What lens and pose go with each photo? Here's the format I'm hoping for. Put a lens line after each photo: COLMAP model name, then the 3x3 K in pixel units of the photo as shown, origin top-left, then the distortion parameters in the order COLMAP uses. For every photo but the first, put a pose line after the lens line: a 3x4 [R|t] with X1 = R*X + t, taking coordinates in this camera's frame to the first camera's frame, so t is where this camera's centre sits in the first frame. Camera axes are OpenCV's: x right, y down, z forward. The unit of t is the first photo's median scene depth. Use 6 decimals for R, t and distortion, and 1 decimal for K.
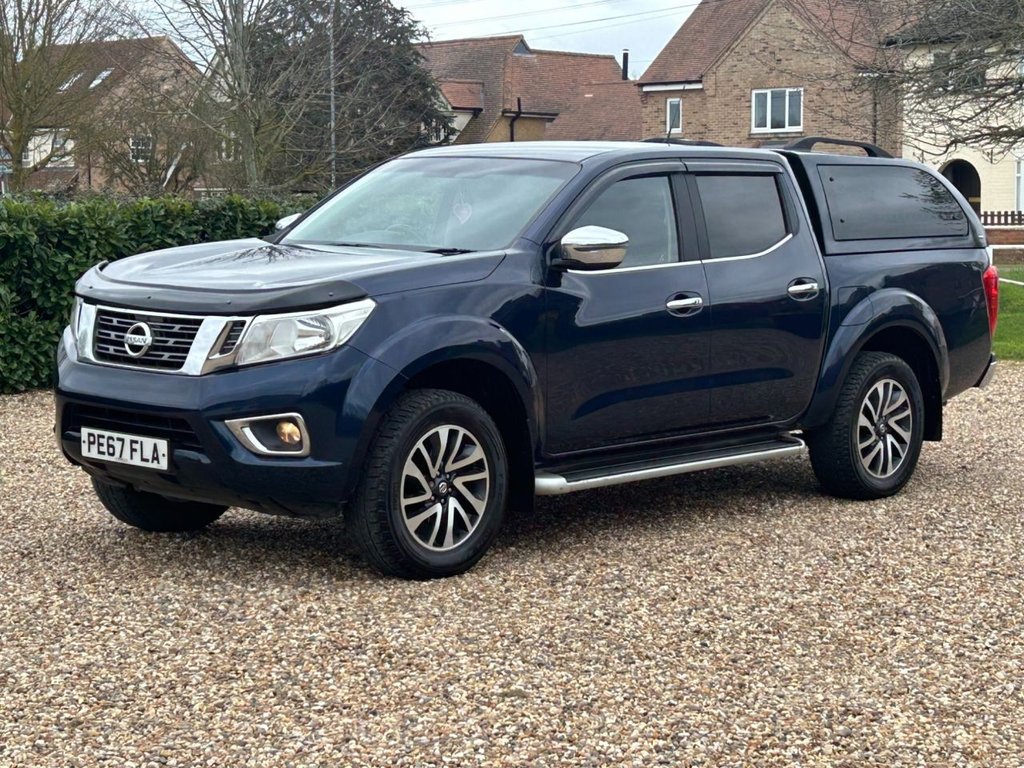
lens RADIAL K [[2119.0, 0, 513.8], [0, 2119.0, 411.8], [0, 0, 1]] dist [0.340534, -2.006385]
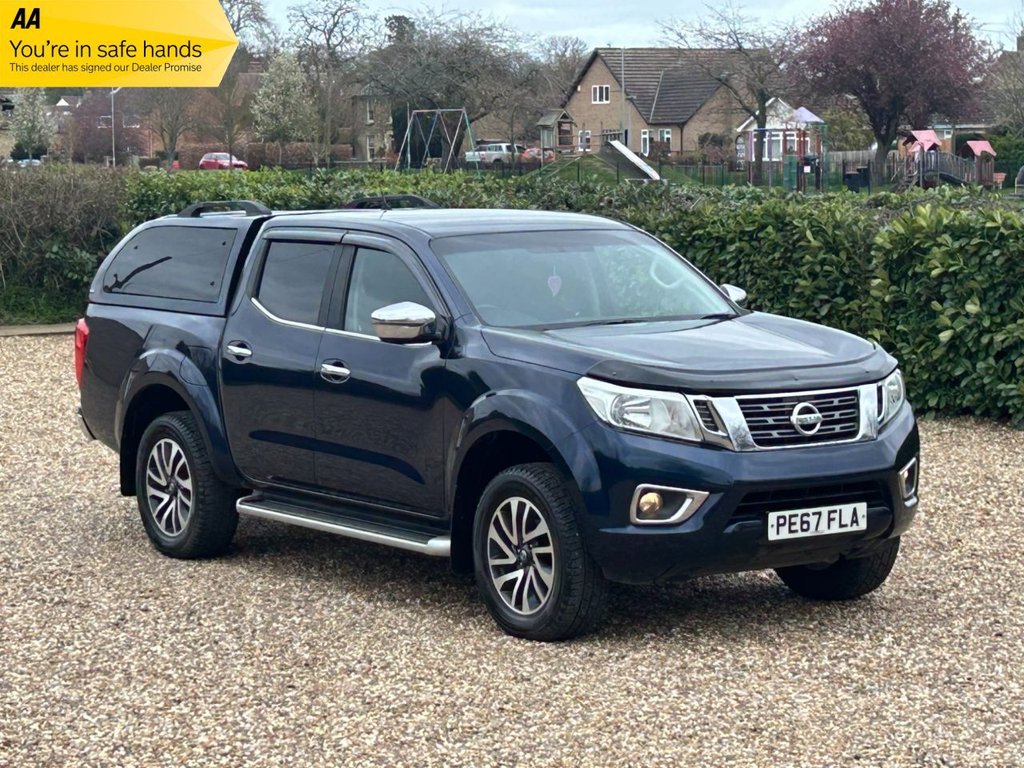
lens RADIAL K [[2926.0, 0, 512.0], [0, 2926.0, 384.0], [0, 0, 1]] dist [0.197683, 0.811707]
pose [[0.239682, -0.107775, 0.964851, -1.601281], [0.131913, 0.988218, 0.077616, -0.181640], [-0.961848, 0.108674, 0.251075, 0.762366]]
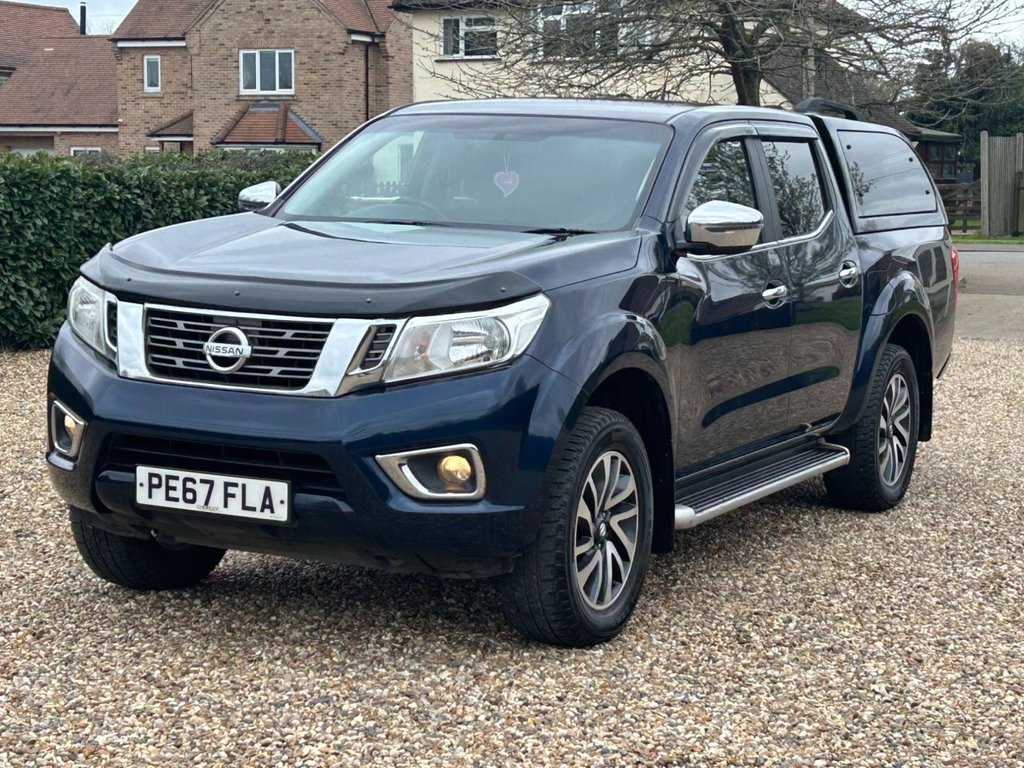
lens RADIAL K [[2119.0, 0, 513.8], [0, 2119.0, 411.8], [0, 0, 1]] dist [0.340534, -2.006385]
pose [[0.961527, -0.020512, 0.273944, -0.282201], [0.015934, 0.999694, 0.018926, -0.024075], [-0.274248, -0.013833, 0.961560, 0.240399]]
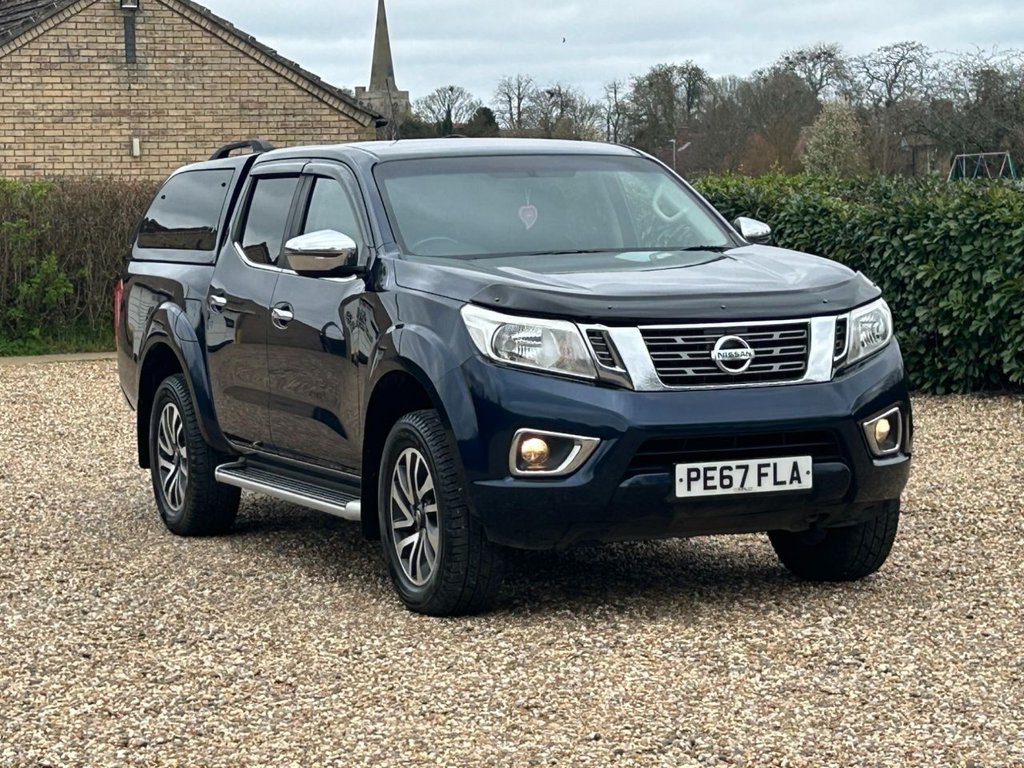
lens RADIAL K [[2926.0, 0, 512.0], [0, 2926.0, 384.0], [0, 0, 1]] dist [0.197683, 0.811707]
pose [[0.430590, -0.086459, 0.898397, -1.301889], [0.138538, 0.989936, 0.028868, -0.068856], [-0.891852, 0.112032, 0.438234, 0.539668]]
